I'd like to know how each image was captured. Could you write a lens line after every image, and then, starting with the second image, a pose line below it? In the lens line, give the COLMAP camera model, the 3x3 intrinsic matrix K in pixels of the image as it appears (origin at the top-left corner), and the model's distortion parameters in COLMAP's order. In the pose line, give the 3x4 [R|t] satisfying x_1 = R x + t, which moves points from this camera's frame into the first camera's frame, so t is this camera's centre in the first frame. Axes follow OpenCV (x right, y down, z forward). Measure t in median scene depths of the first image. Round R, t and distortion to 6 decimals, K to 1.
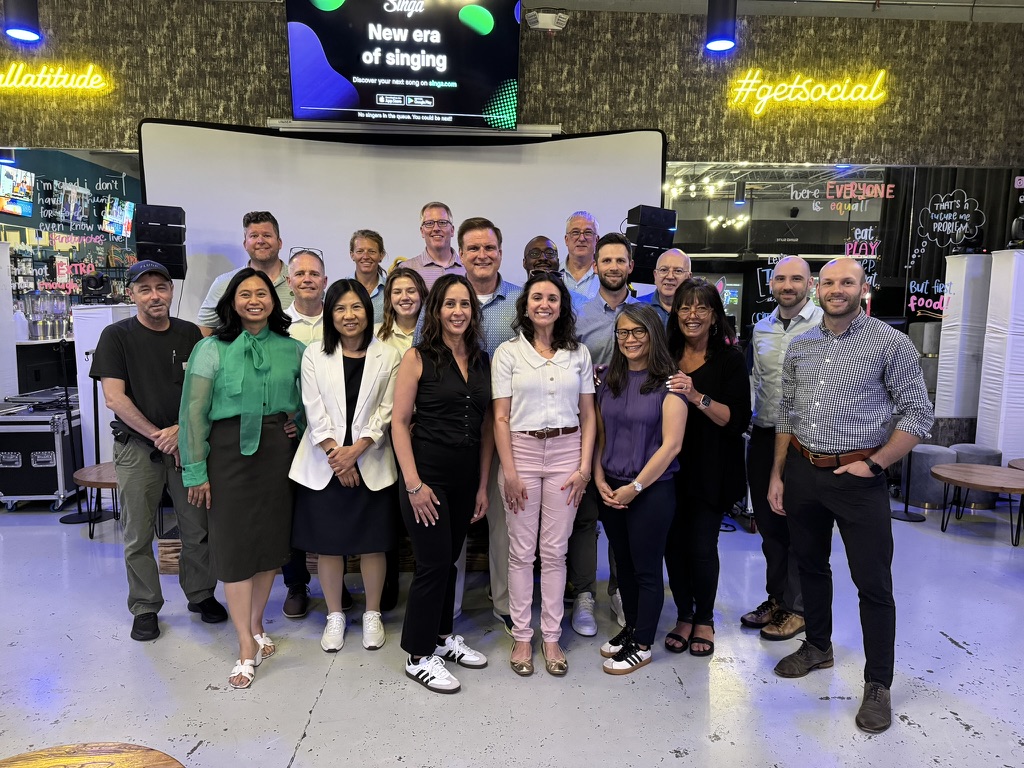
lens RADIAL K [[830.2, 0, 512.0], [0, 830.2, 384.0], [0, 0, 1]] dist [0.004876, 0.006164]
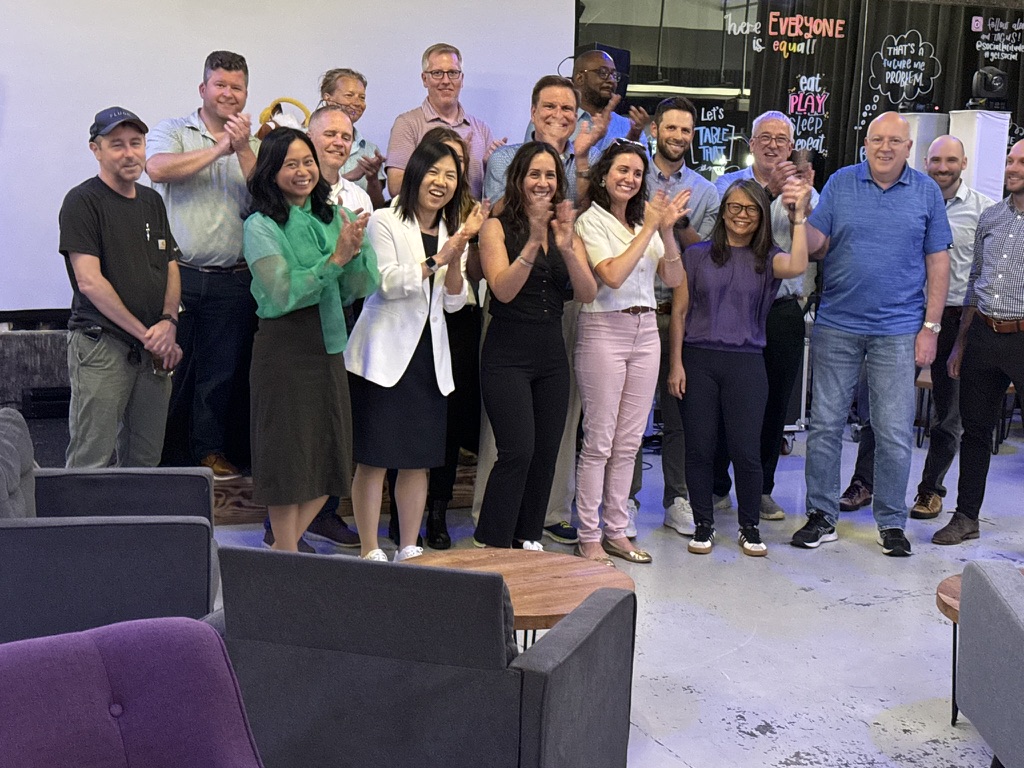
lens RADIAL K [[1545.6, 0, 512.0], [0, 1545.6, 384.0], [0, 0, 1]] dist [0.069993, -0.087085]
pose [[0.946799, -0.022396, 0.321046, -0.311269], [0.005603, 0.998571, 0.053138, 0.020657], [-0.321778, -0.048512, 0.945572, -0.293145]]
